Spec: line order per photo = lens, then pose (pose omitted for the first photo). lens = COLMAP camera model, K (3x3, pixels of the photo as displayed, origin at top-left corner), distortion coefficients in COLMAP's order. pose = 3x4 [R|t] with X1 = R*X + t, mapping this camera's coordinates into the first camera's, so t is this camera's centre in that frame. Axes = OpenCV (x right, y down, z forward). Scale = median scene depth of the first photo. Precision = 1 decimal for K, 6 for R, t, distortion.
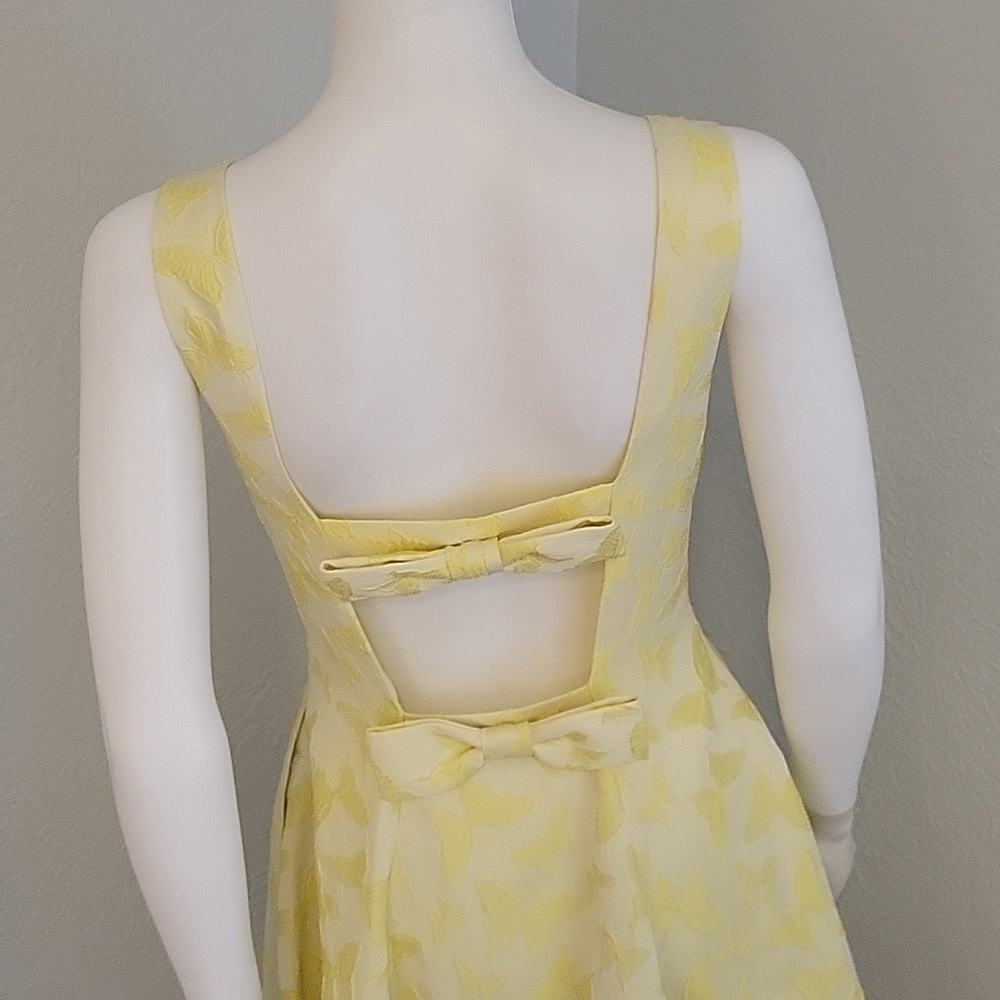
lens RADIAL K [[1663.7, 0, 467.3], [0, 1663.7, 483.8], [0, 0, 1]] dist [0.023413, 0.000000]
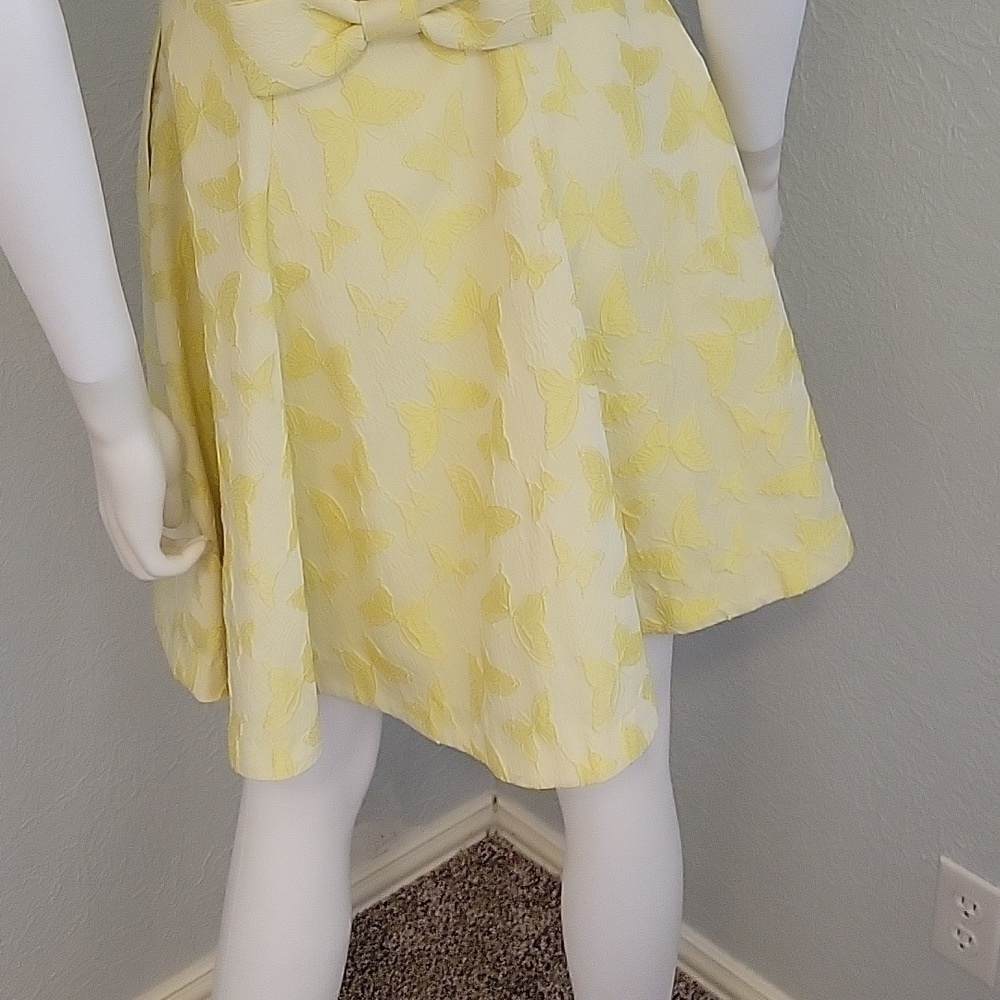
lens RADIAL K [[1663.7, 0, 492.5], [0, 1663.7, 497.3], [0, 0, 1]] dist [0.023413, 0.000000]
pose [[0.996646, -0.057537, 0.058194, 0.011941], [0.045194, 0.979811, 0.194751, 0.230434], [-0.068225, -0.191467, 0.979125, 0.091854]]
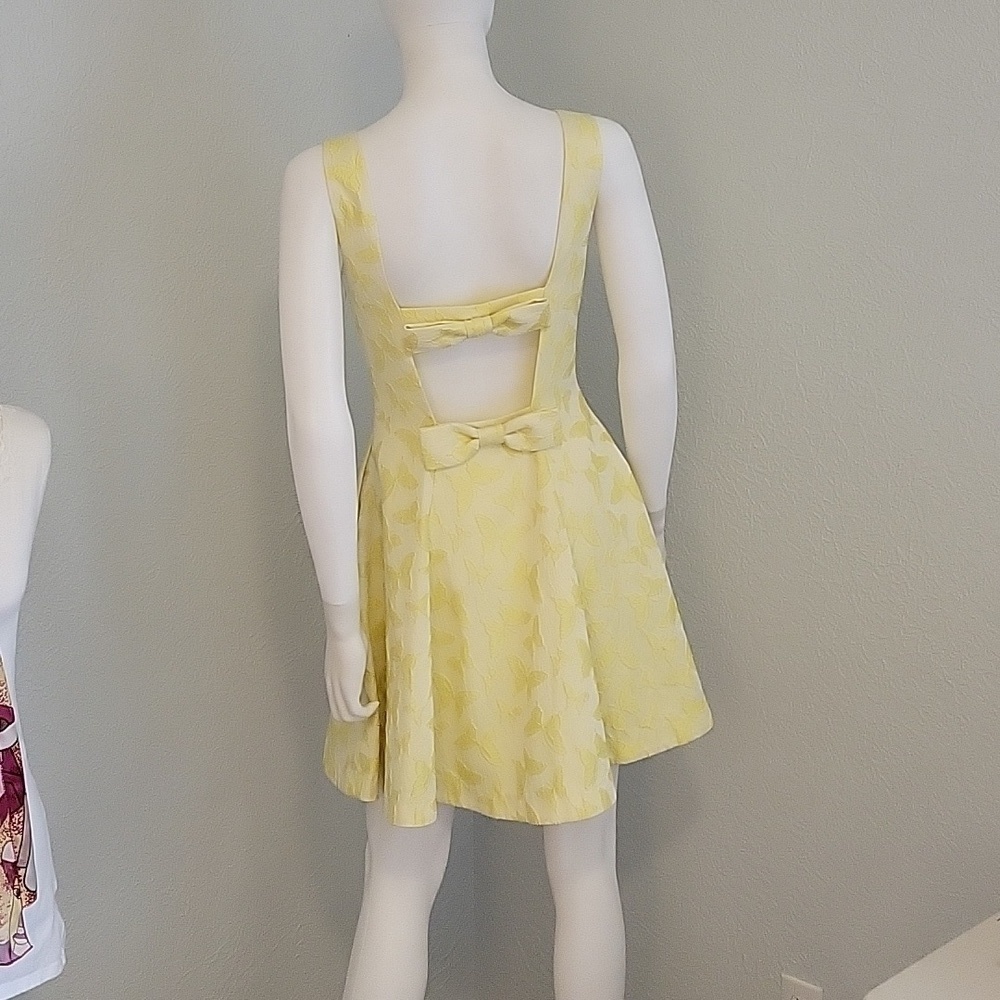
lens RADIAL K [[1663.7, 0, 506.5], [0, 1663.7, 499.6], [0, 0, 1]] dist [0.023413, 0.000000]
pose [[0.987092, -0.025809, 0.158061, -0.261345], [0.044630, 0.992163, -0.116710, 0.448095], [-0.153810, 0.122258, 0.980508, -0.874576]]
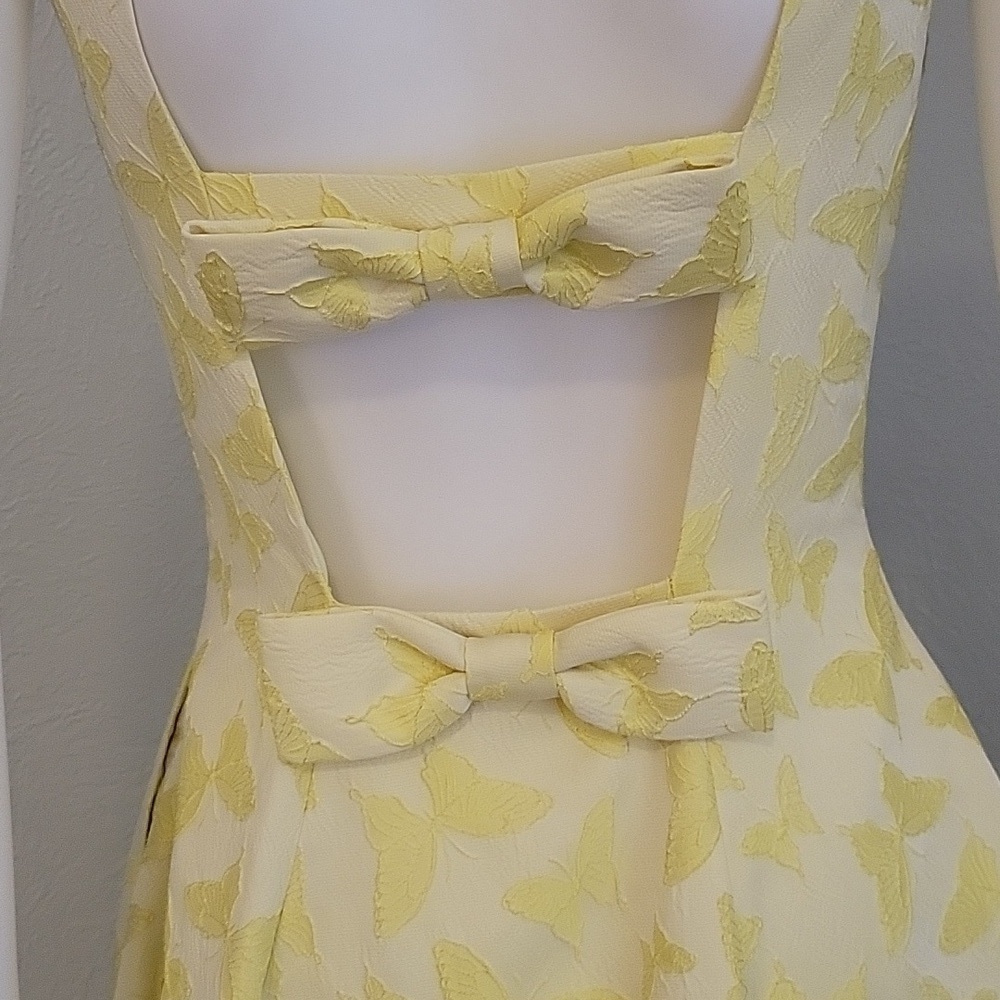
lens RADIAL K [[1663.7, 0, 493.9], [0, 1663.7, 504.9], [0, 0, 1]] dist [0.023413, 0.000000]
pose [[0.992612, 0.085429, -0.086164, 0.059013], [-0.102521, 0.970327, -0.218986, 0.219859], [0.064899, 0.226202, 0.971916, 0.451689]]
